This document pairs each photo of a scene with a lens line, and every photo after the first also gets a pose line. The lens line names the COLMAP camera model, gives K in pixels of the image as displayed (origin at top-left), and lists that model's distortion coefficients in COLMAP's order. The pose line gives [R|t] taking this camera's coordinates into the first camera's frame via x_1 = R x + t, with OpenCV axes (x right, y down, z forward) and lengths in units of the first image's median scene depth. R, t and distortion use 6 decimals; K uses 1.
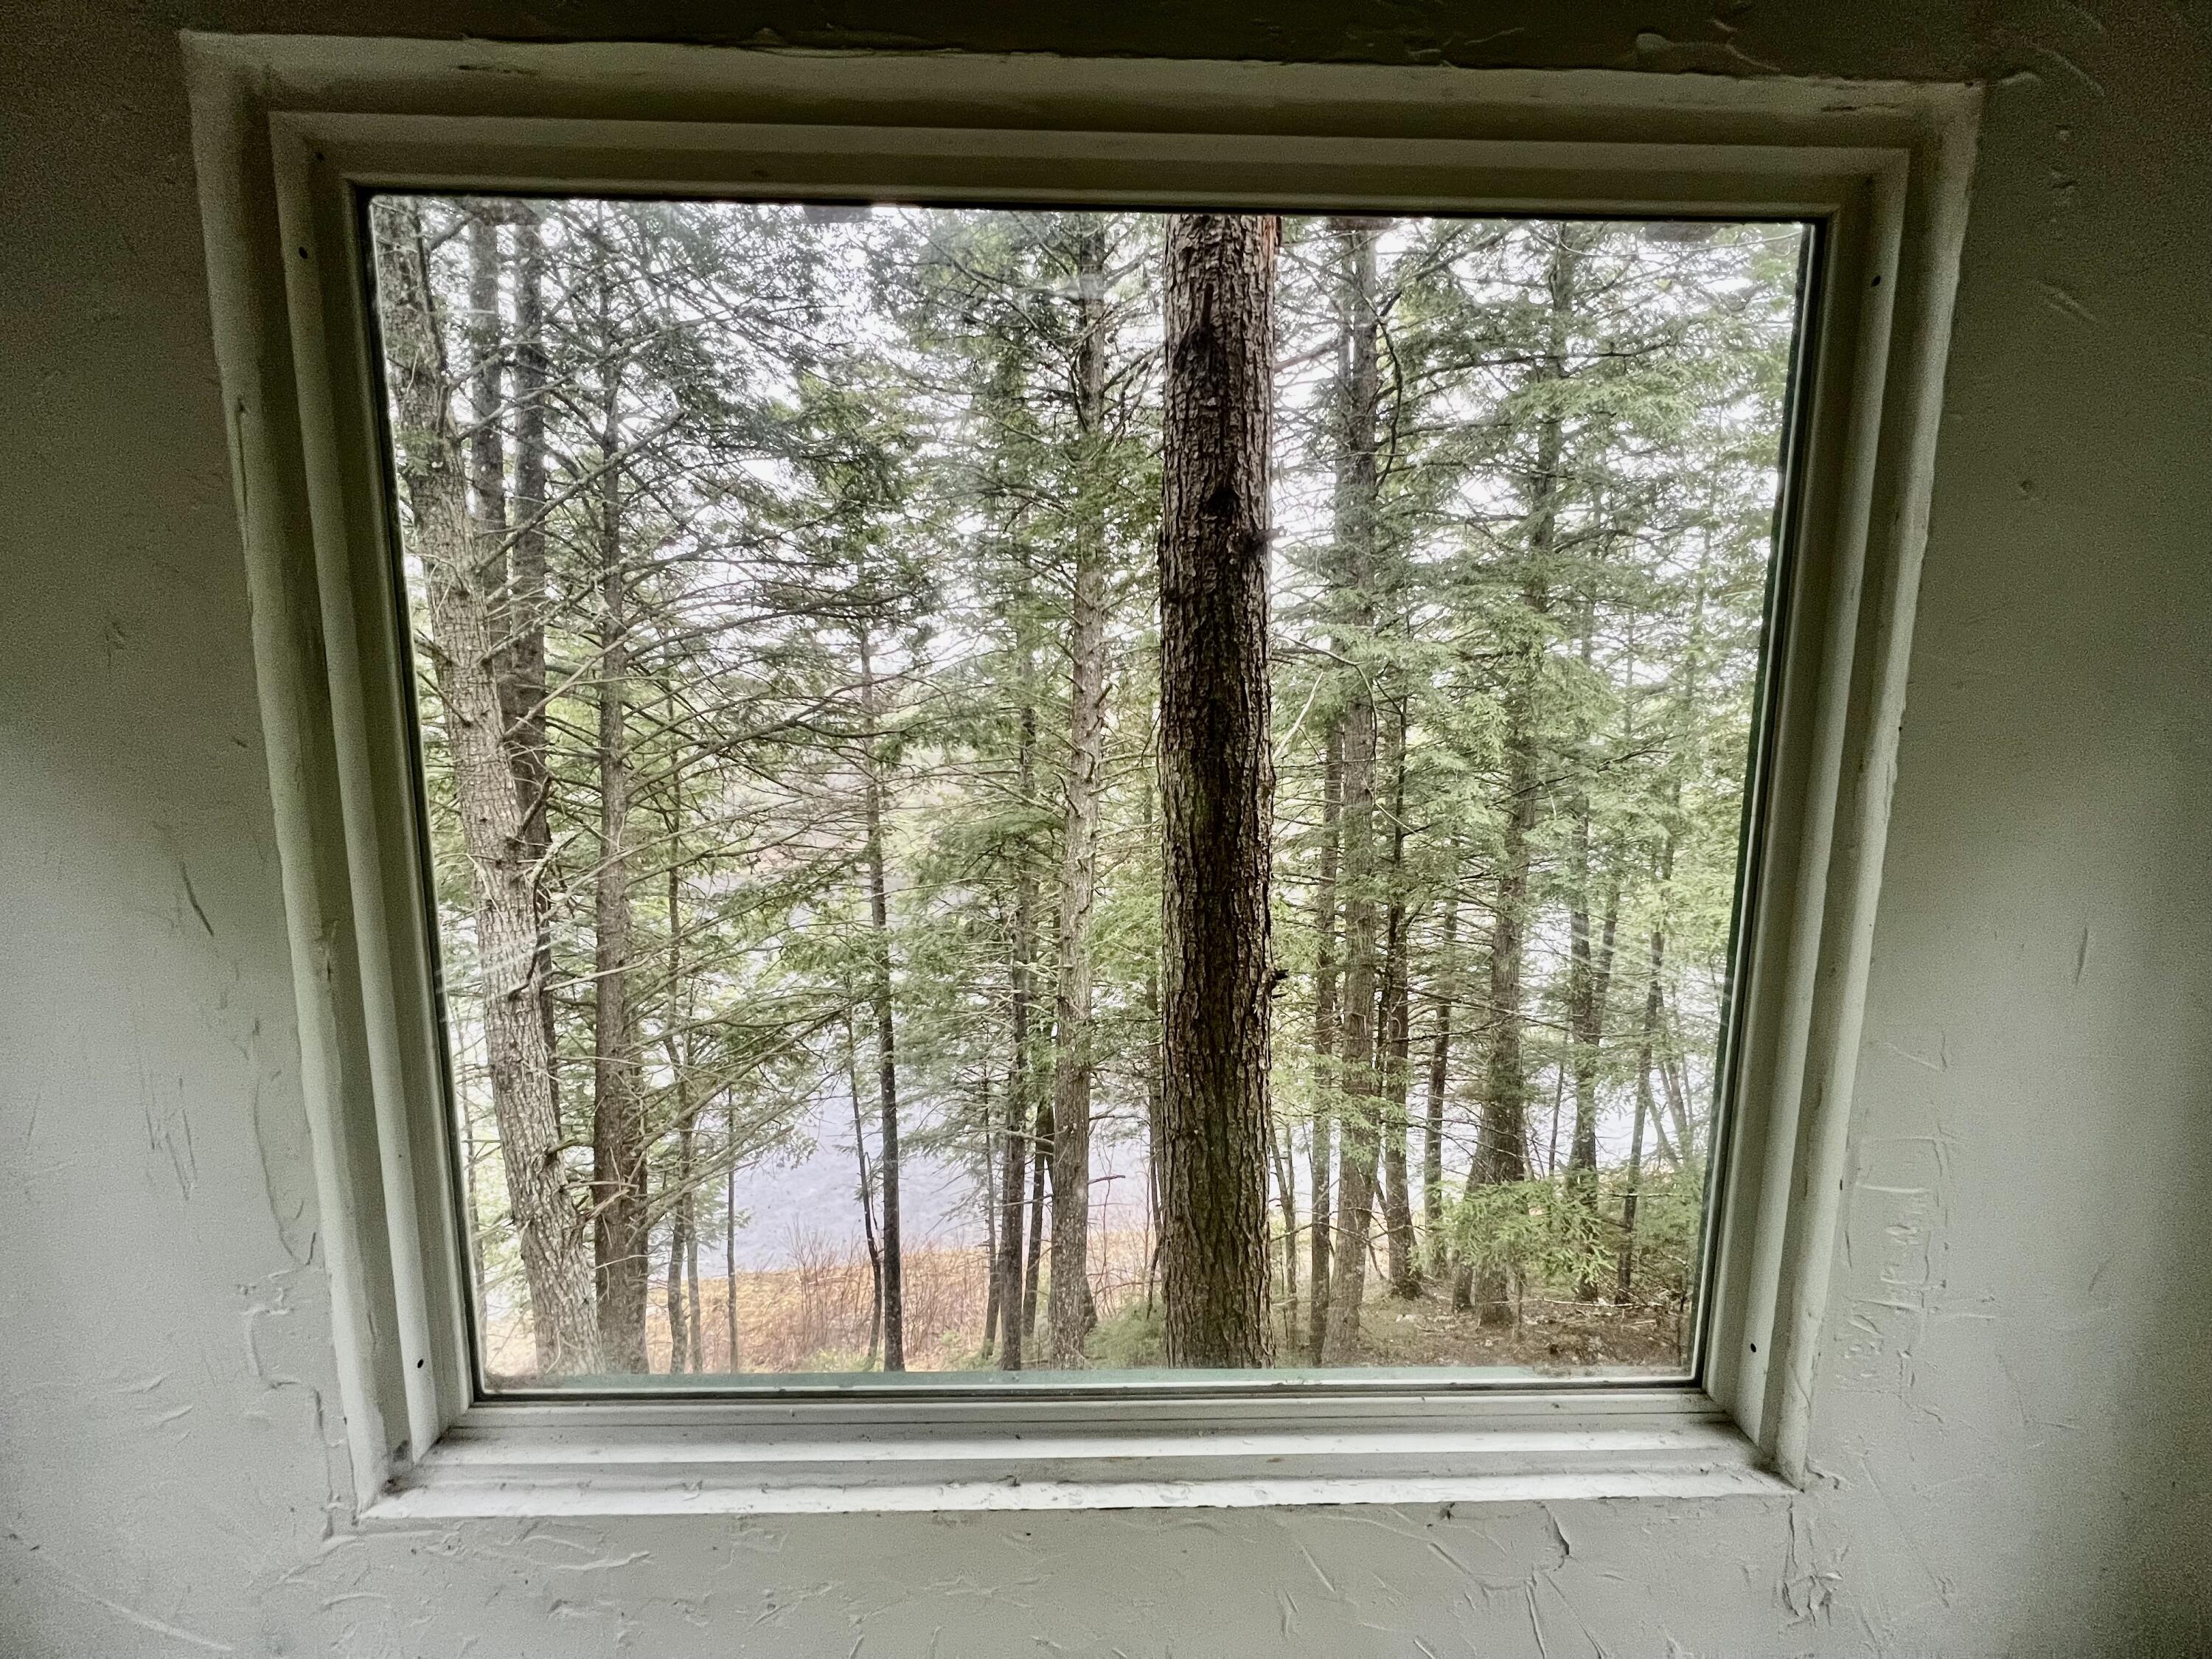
lens RADIAL K [[894.6, 0, 1110.4], [0, 894.6, 829.2], [0, 0, 1]] dist [-0.001170, -0.000417]
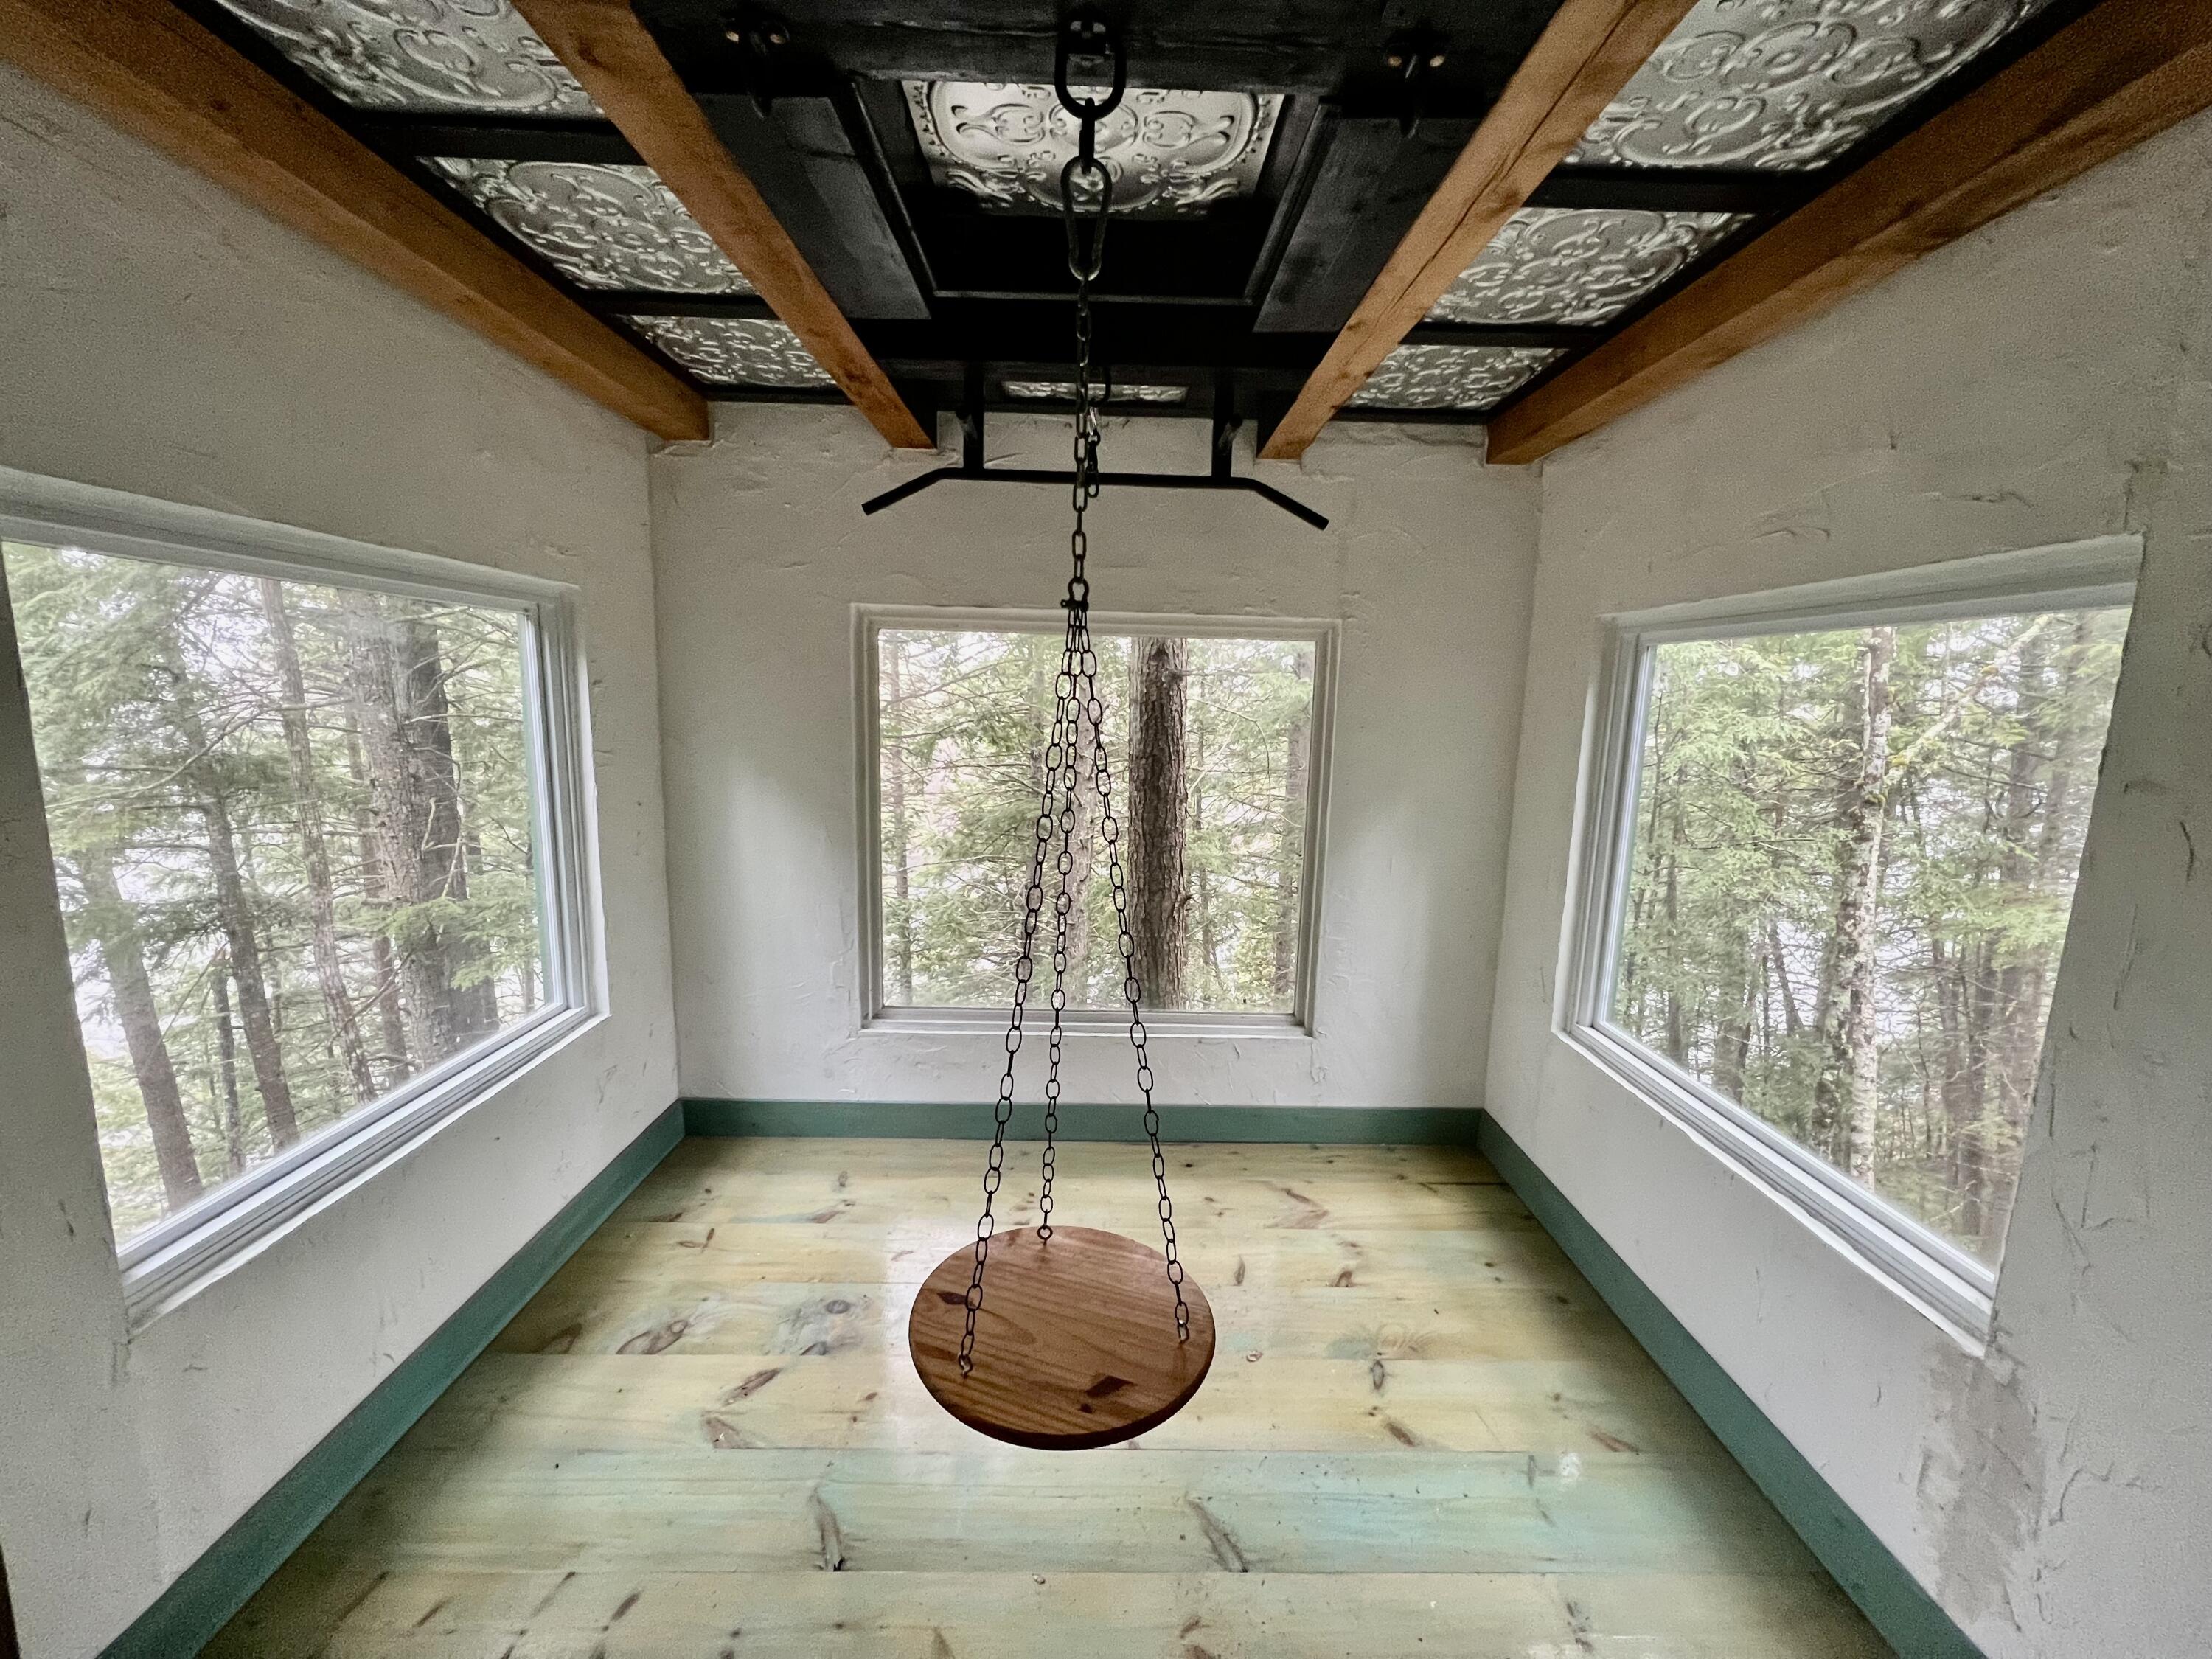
lens RADIAL K [[894.6, 0, 1106.4], [0, 894.6, 831.7], [0, 0, 1]] dist [-0.001170, -0.000417]
pose [[0.999601, 0.028026, -0.003581, 0.003007], [-0.027960, 0.999459, 0.017294, -0.000598], [0.004064, -0.017187, 0.999844, -0.143298]]
